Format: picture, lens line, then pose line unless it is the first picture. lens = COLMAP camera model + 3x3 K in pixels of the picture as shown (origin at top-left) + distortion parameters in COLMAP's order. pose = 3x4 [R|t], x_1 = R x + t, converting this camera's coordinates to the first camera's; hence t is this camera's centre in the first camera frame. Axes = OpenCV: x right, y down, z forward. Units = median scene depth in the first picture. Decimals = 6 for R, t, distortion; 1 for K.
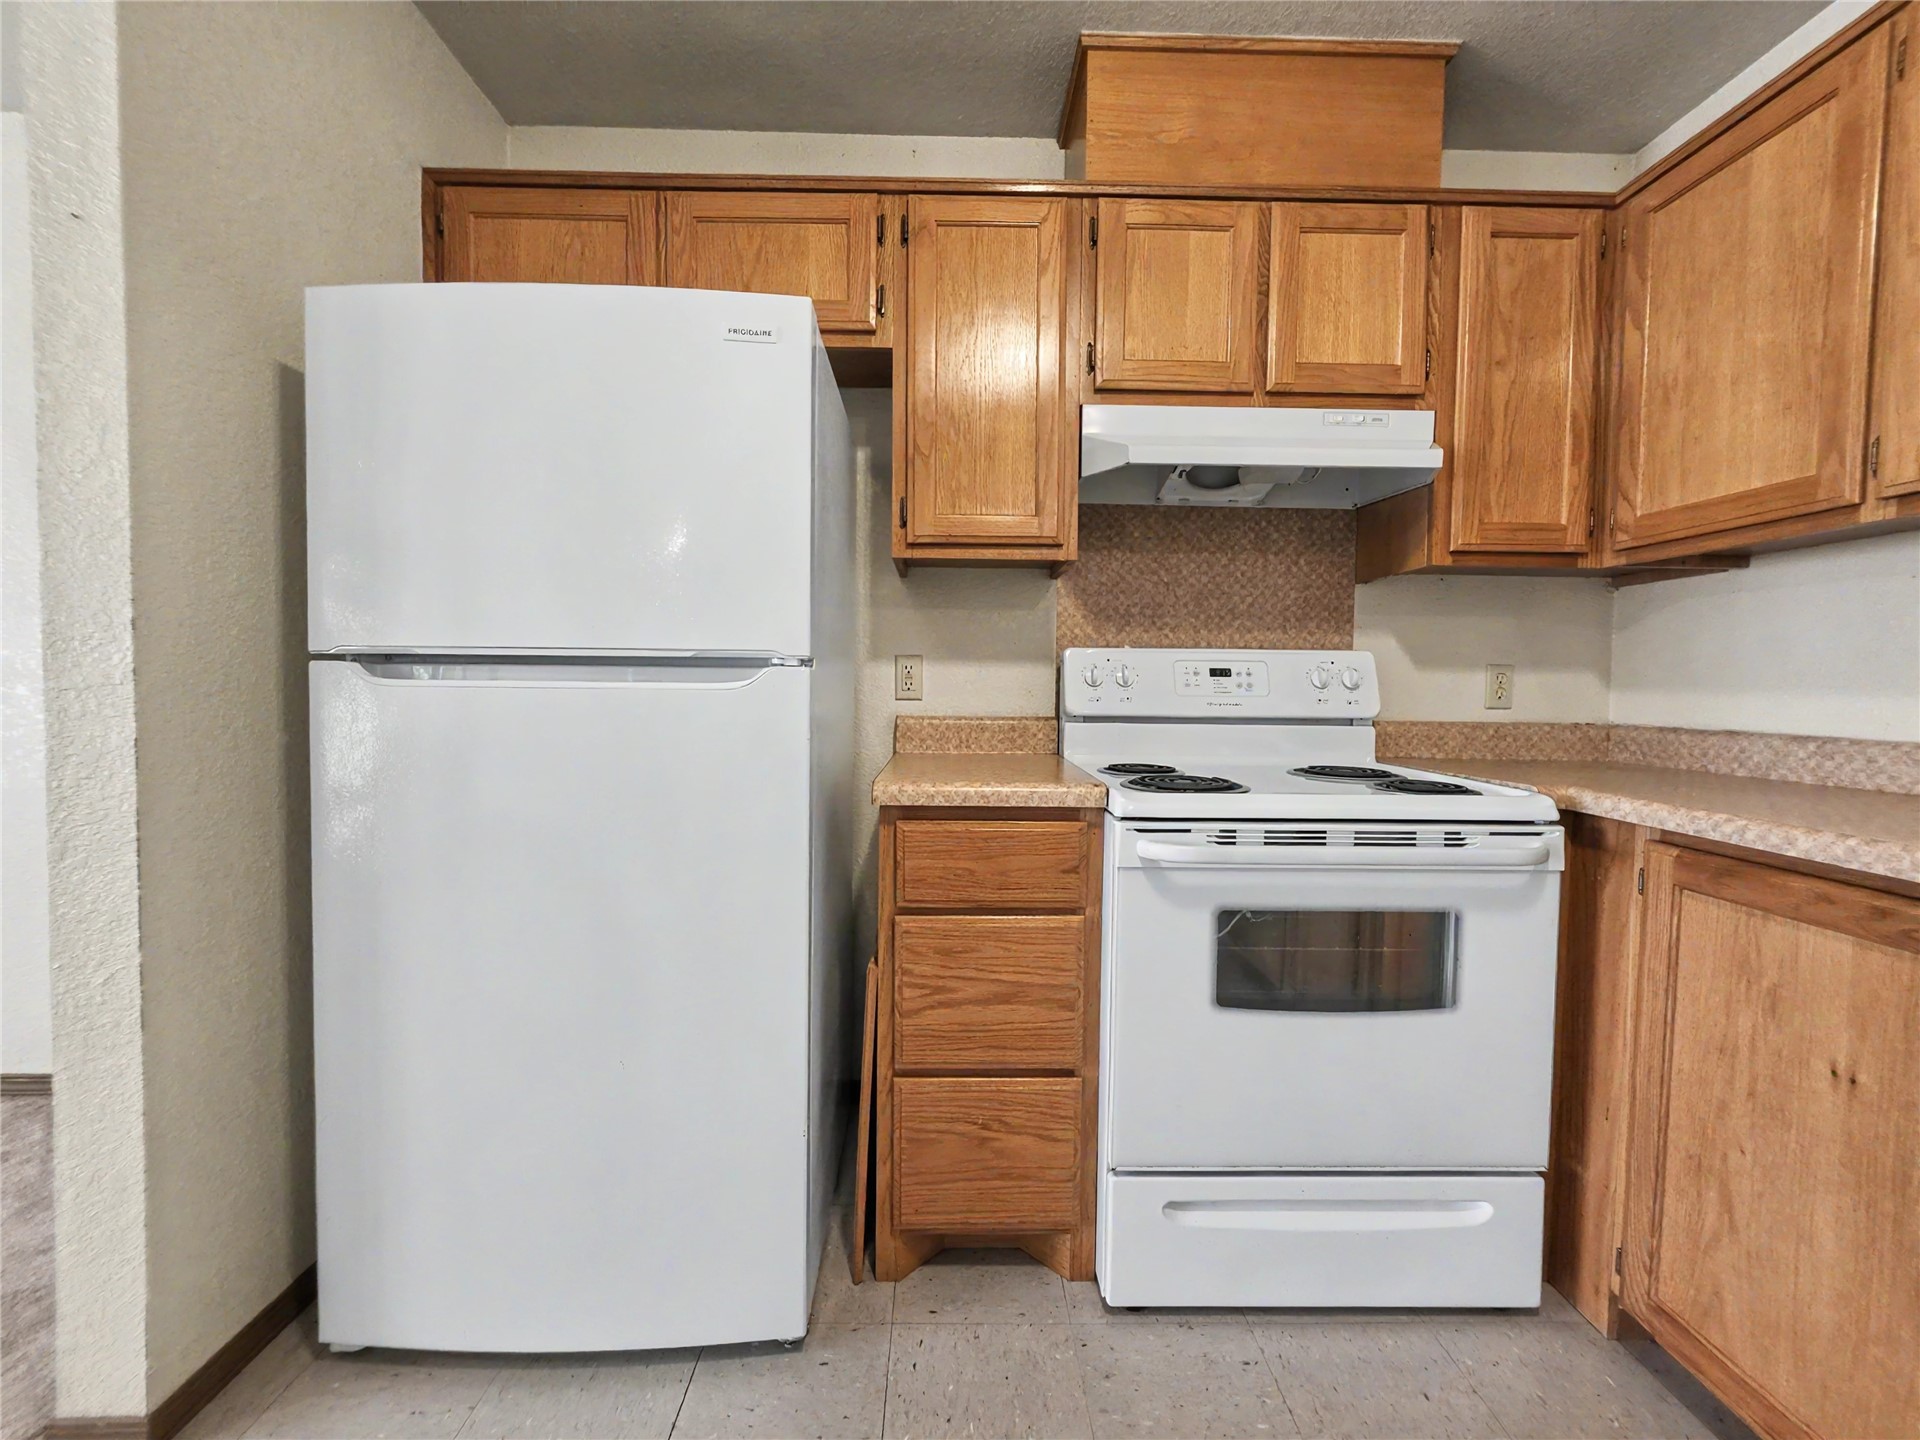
lens RADIAL K [[768.7, 0, 960.0], [0, 768.7, 720.0], [0, 0, 1]] dist [-0.002866, 0.000092]
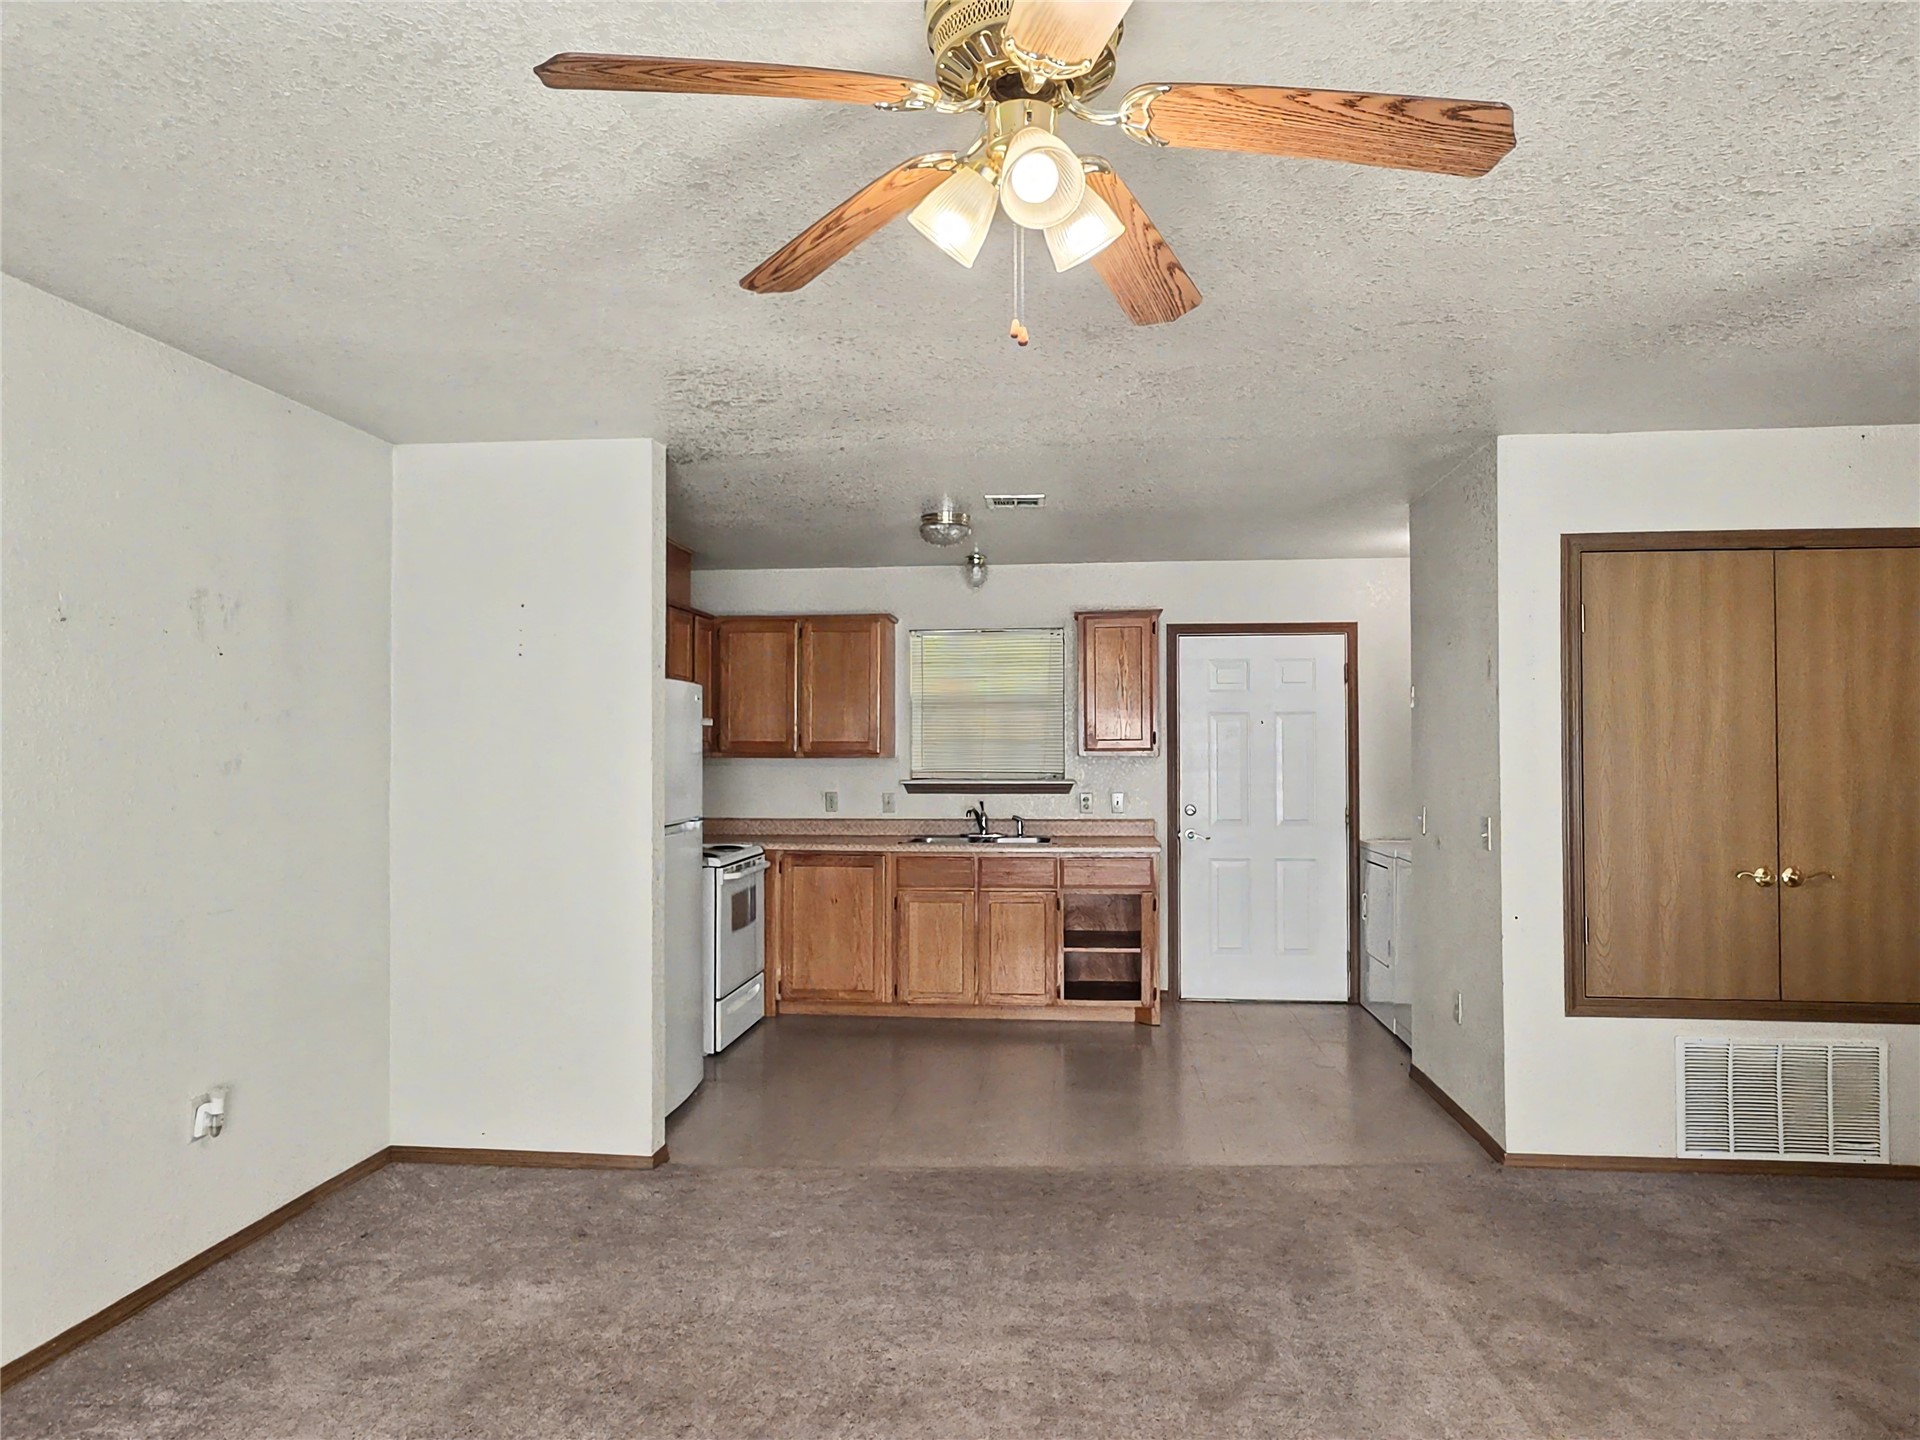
lens RADIAL K [[1217.0, 0, 958.8], [0, 1217.0, 718.4], [0, 0, 1]] dist [0.000438, -0.001744]
pose [[0.118438, 0.011996, 0.992889, -3.774057], [0.044888, 0.998840, -0.017422, -0.270356], [-0.991946, 0.046632, 0.117762, -0.359461]]
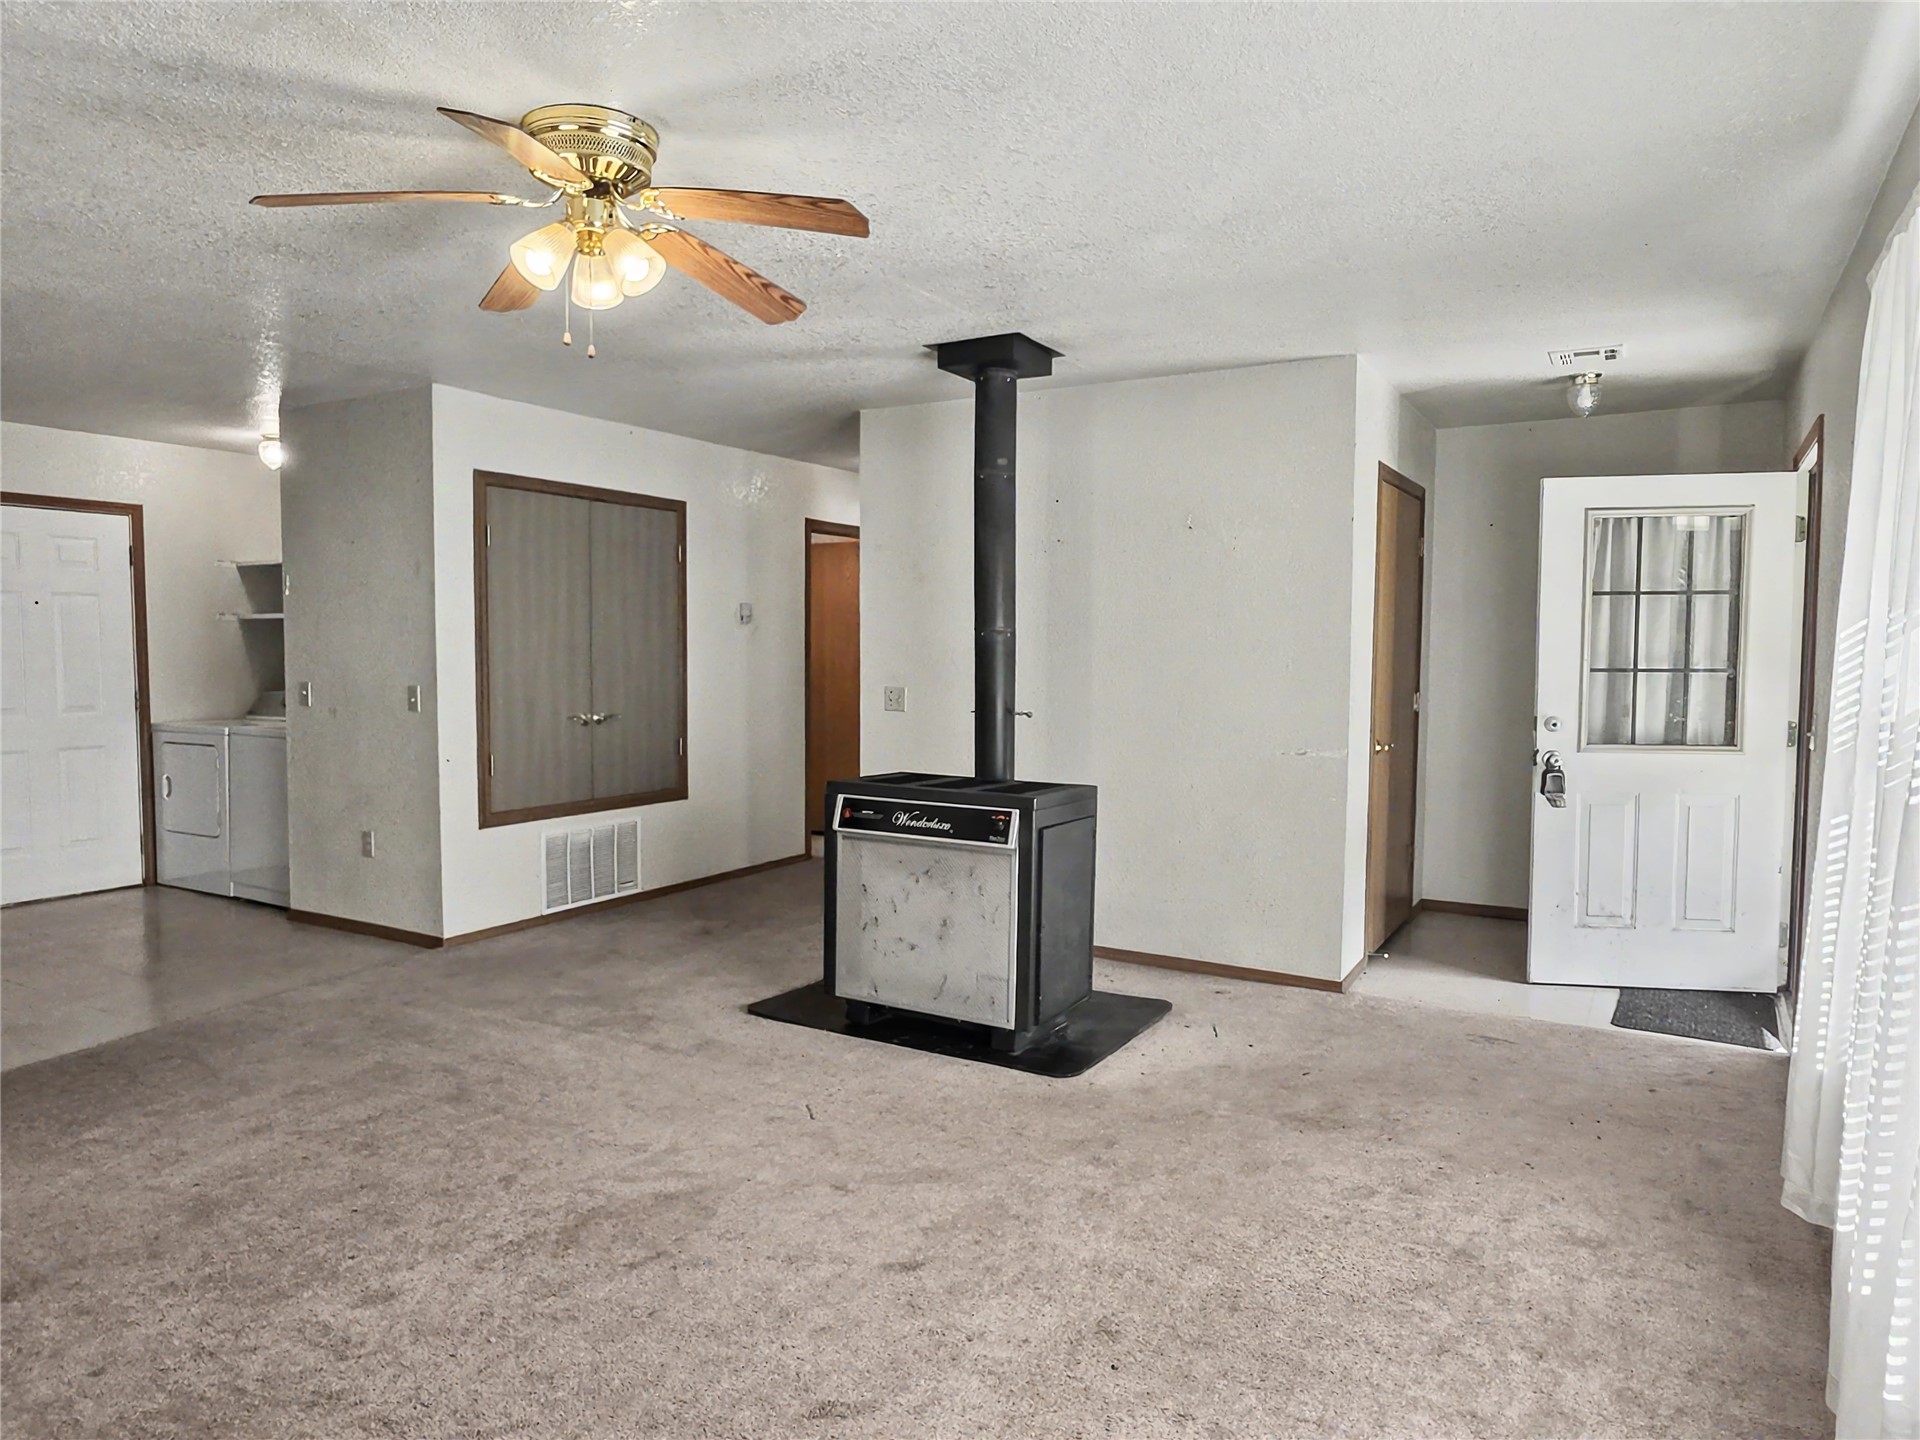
lens RADIAL K [[1217.0, 0, 958.8], [0, 1217.0, 718.4], [0, 0, 1]] dist [0.000438, -0.001744]
pose [[-0.853737, -0.047131, 0.518567, -4.041567], [0.006730, 0.994813, 0.101496, -0.291224], [-0.520661, 0.090141, -0.848991, 0.987127]]
